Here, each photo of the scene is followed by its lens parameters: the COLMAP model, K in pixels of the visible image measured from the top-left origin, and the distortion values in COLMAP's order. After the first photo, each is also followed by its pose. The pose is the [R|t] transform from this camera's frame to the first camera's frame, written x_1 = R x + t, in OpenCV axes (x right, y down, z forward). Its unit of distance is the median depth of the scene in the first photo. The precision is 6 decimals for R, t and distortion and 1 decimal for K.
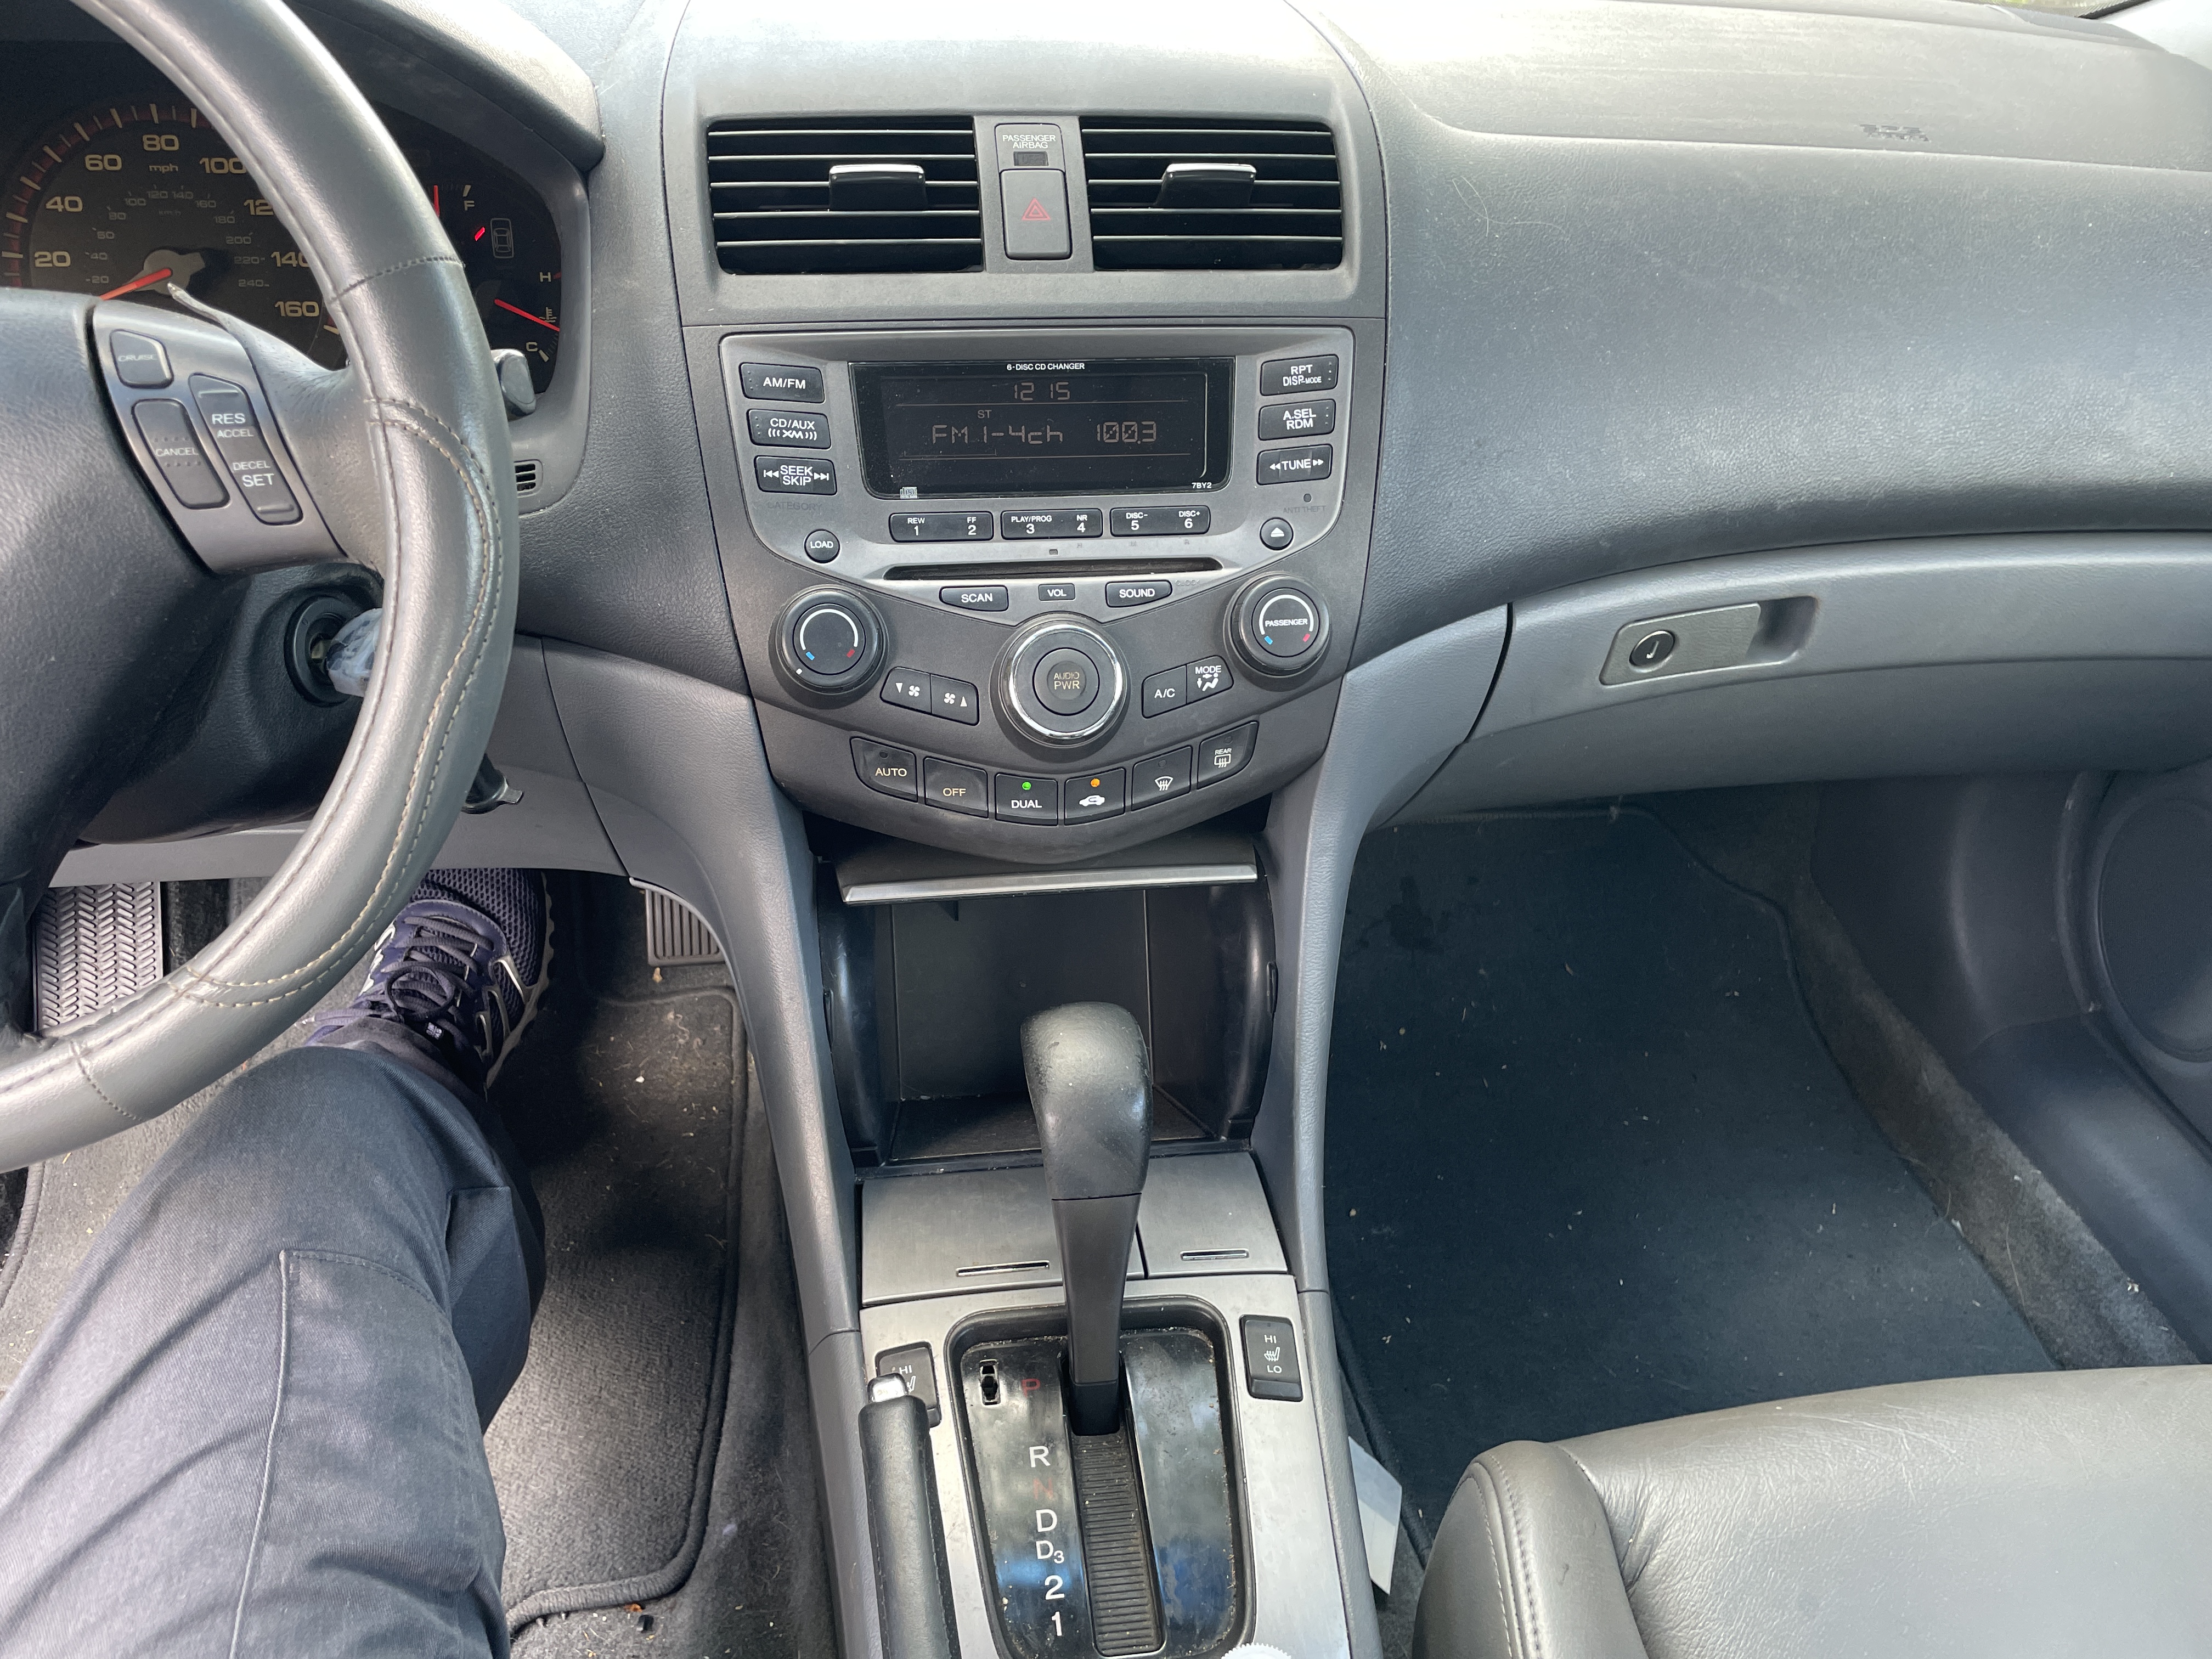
lens RADIAL K [[1697.0, 0, 1106.0], [0, 1697.0, 829.5], [0, 0, 1]] dist [0.068845, -0.107269]
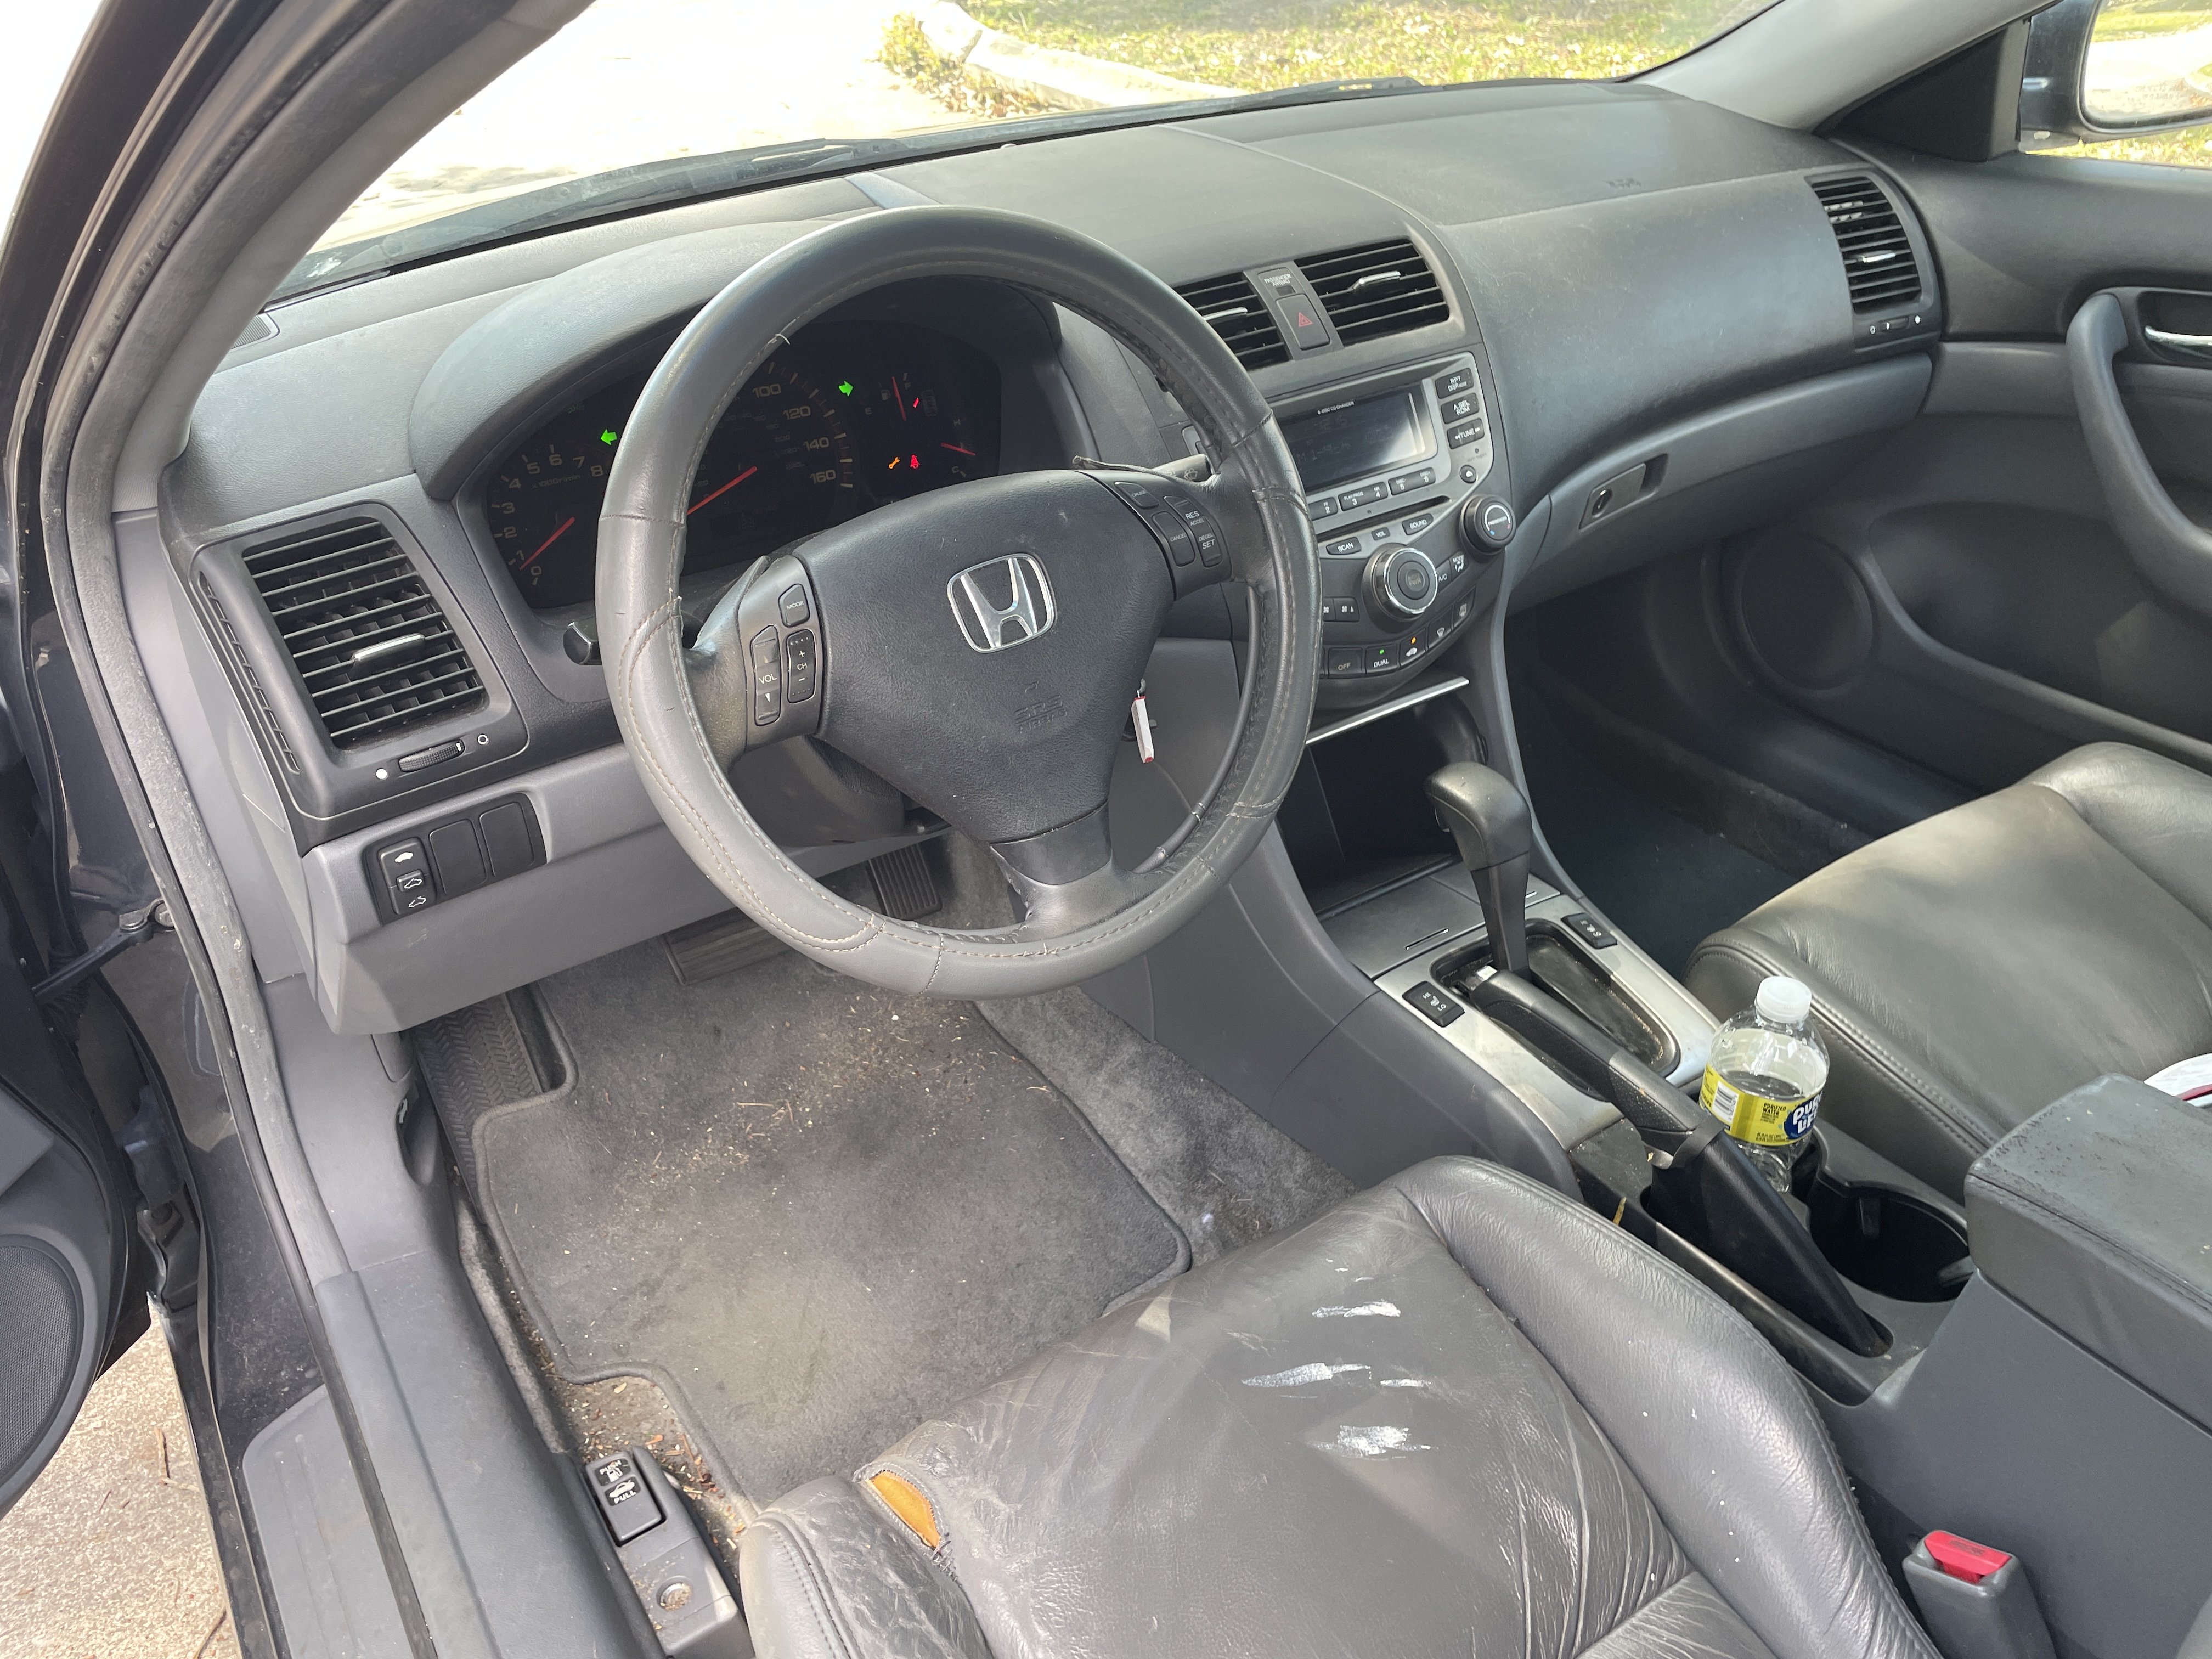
lens RADIAL K [[1697.0, 0, 1106.0], [0, 1697.0, 829.5], [0, 0, 1]] dist [0.068845, -0.107269]
pose [[0.897032, -0.282678, 0.339745, -0.864941], [0.285578, 0.957409, 0.042579, -0.006668], [-0.337311, 0.058829, 0.939553, -0.454909]]
